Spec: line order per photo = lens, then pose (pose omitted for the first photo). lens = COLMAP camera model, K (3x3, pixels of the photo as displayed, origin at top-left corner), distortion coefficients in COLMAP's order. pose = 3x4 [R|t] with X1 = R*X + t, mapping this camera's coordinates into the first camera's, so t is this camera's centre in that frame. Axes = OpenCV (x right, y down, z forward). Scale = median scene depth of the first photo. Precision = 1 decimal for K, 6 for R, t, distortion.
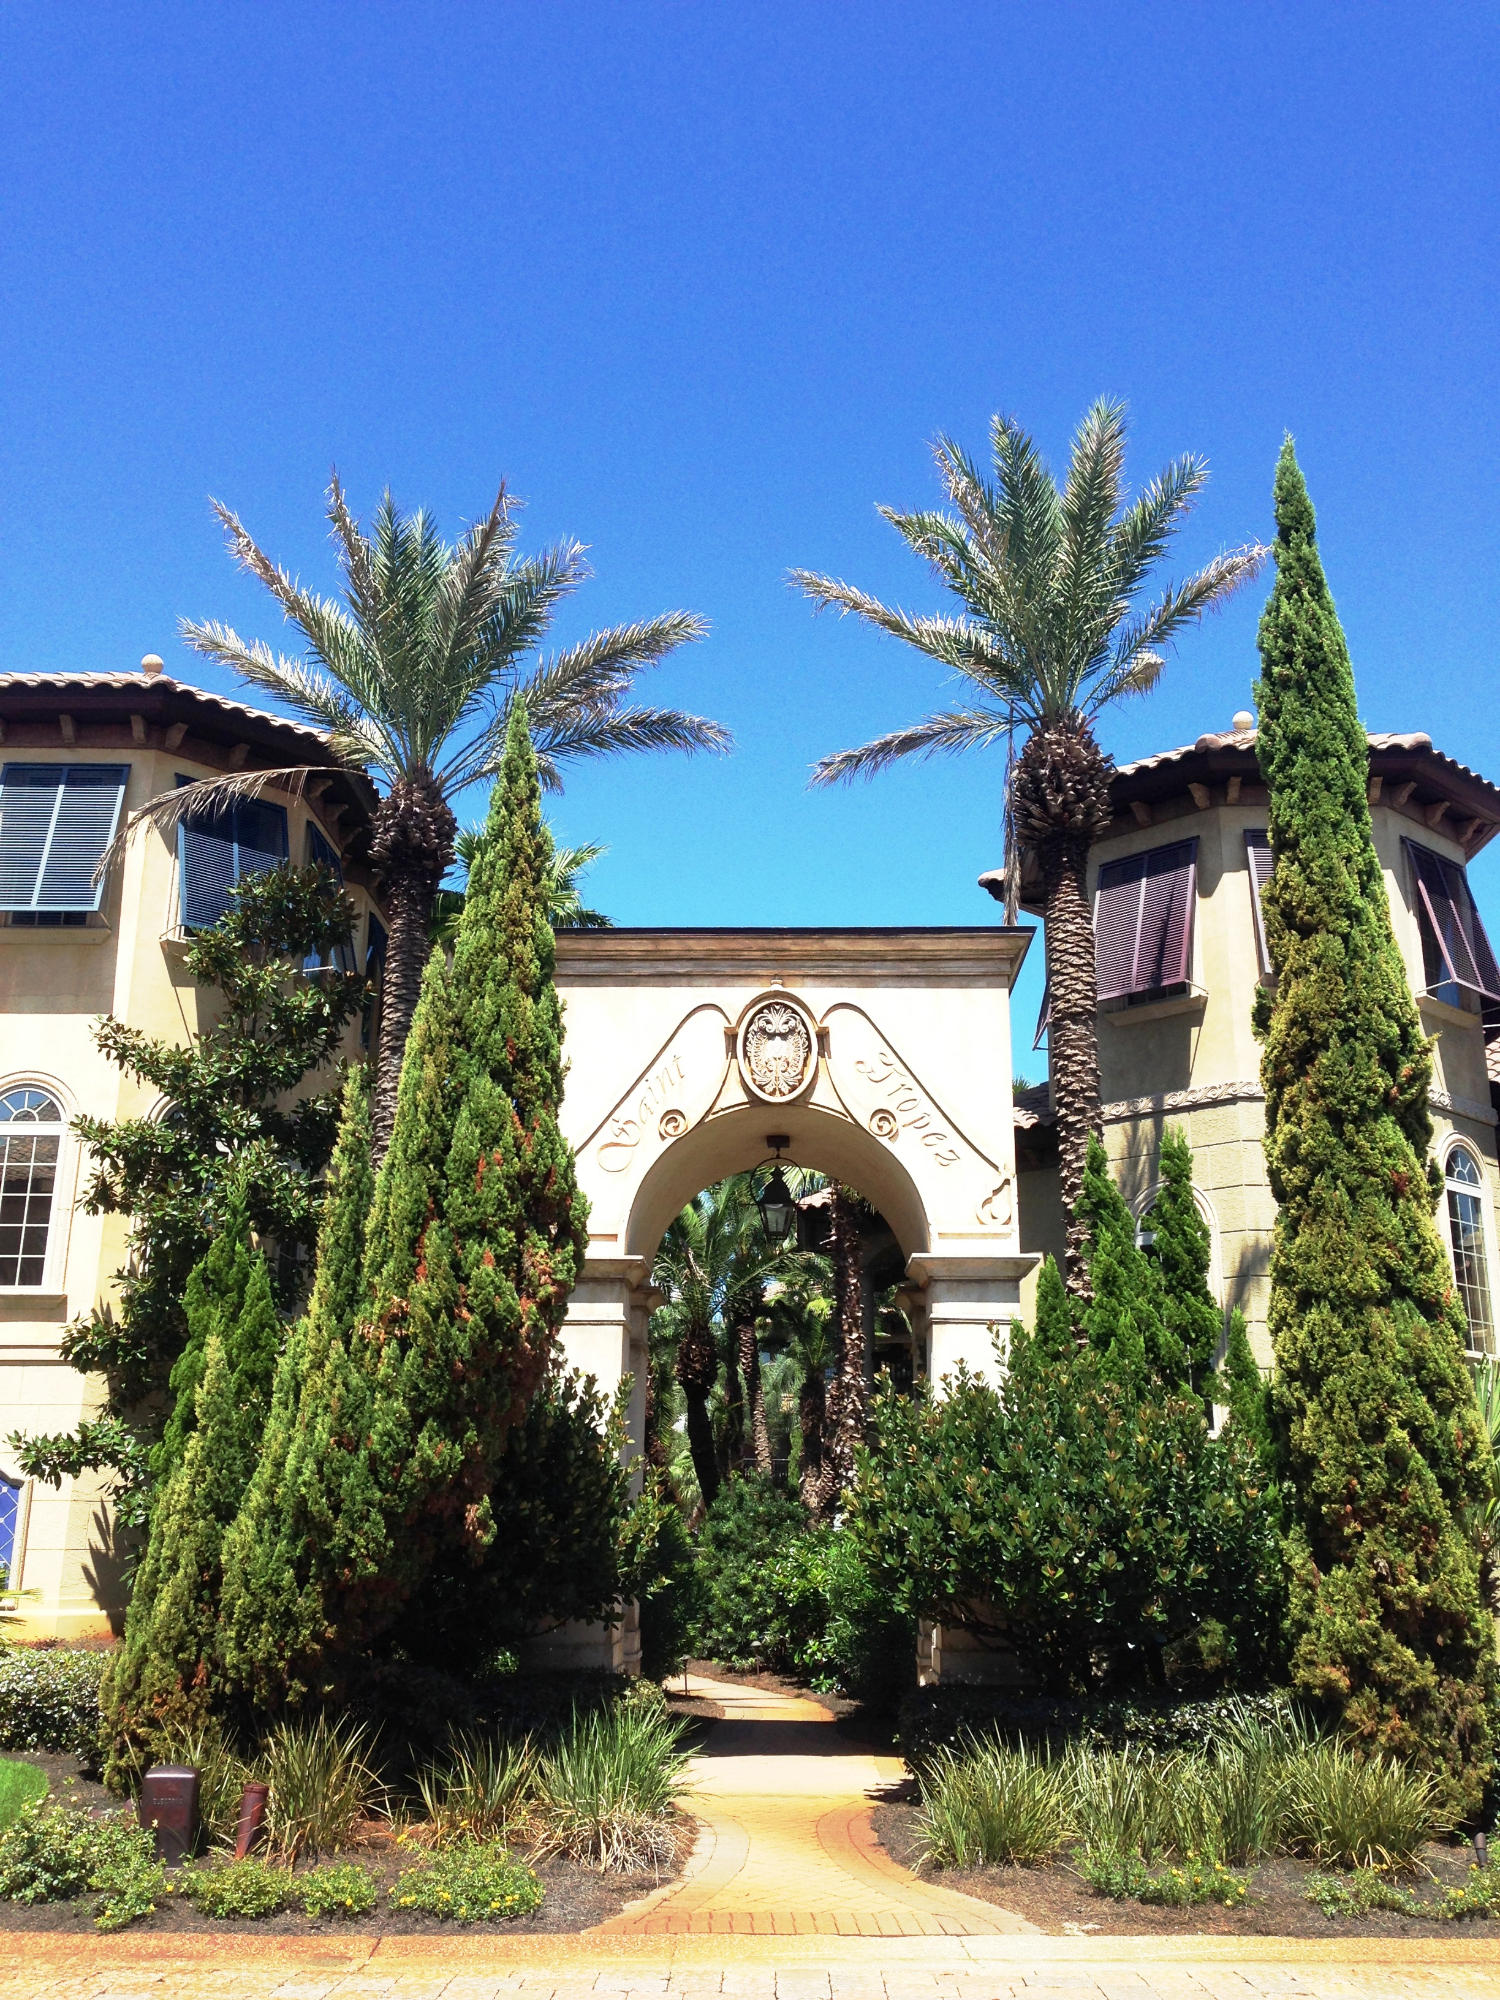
lens RADIAL K [[1874.5, 0, 766.5], [0, 1874.5, 987.8], [0, 0, 1]] dist [0.083294, 0.000000]
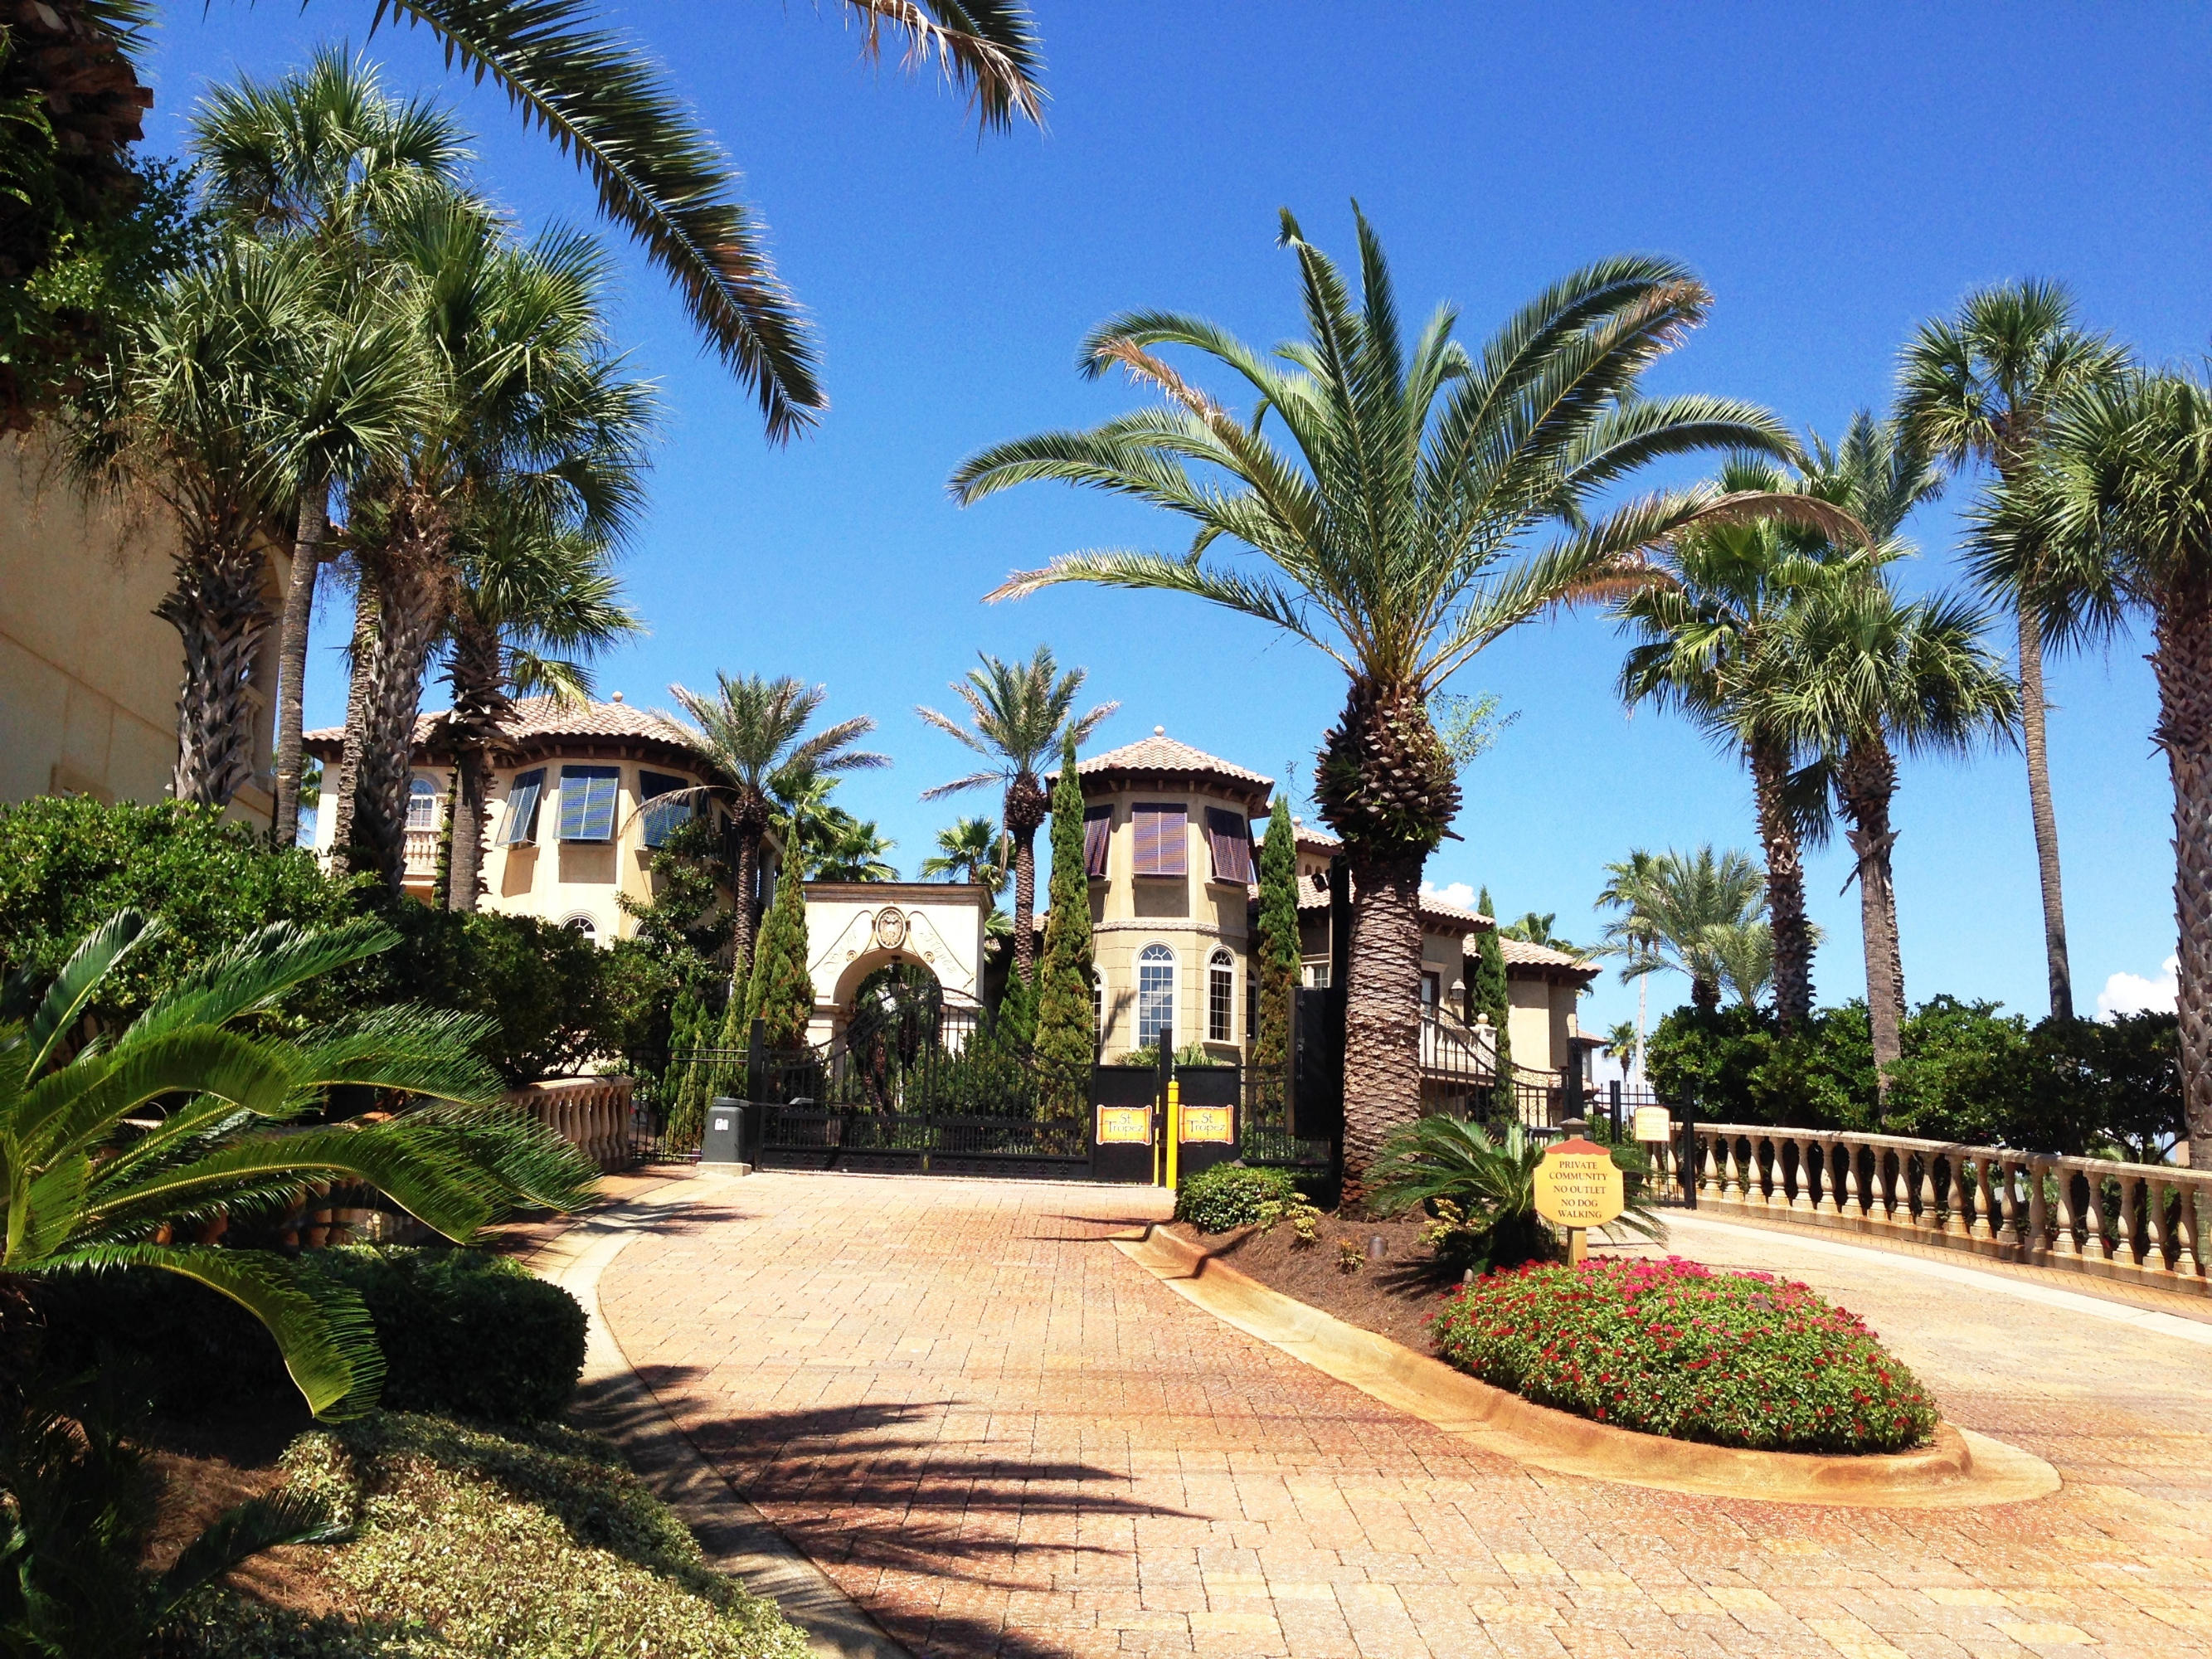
lens RADIAL K [[2073.3, 0, 1098.3], [0, 2073.3, 841.1], [0, 0, 1]] dist [0.083294, 0.000000]
pose [[0.999830, 0.017318, 0.006372, 0.285186], [-0.017875, 0.994673, 0.101518, -0.402824], [-0.004580, -0.101615, 0.994813, -1.970989]]
